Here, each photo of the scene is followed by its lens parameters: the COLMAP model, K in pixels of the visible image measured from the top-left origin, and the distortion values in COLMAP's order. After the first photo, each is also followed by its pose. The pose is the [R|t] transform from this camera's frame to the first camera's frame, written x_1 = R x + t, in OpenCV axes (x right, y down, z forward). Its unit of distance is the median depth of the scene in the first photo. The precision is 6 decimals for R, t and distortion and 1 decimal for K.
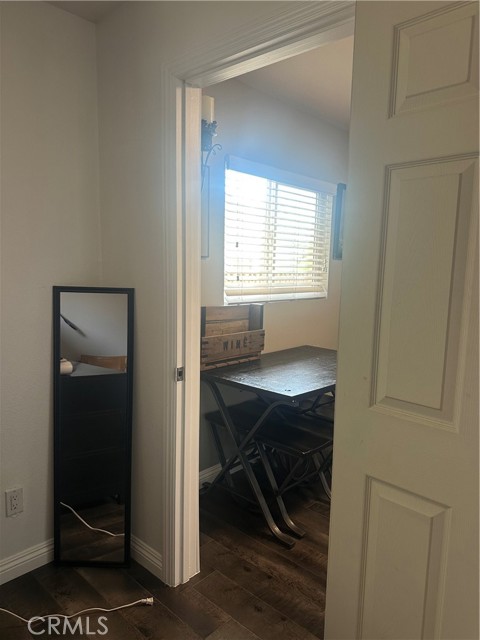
lens RADIAL K [[450.1, 0, 240.0], [0, 450.1, 320.0], [0, 0, 1]] dist [0.034042, -0.068616]
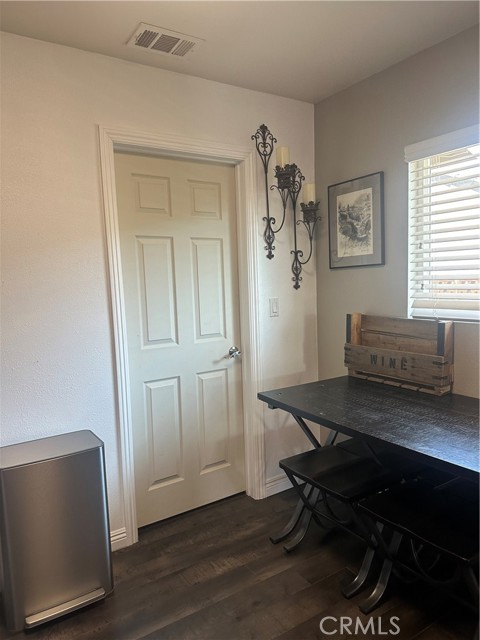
lens RADIAL K [[450.1, 0, 240.0], [0, 450.1, 320.0], [0, 0, 1]] dist [0.034042, -0.068616]
pose [[-0.269533, 0.083744, -0.959343, 0.881433], [-0.075712, 0.991285, 0.107804, -0.097725], [0.960010, 0.101690, -0.260843, 0.917472]]
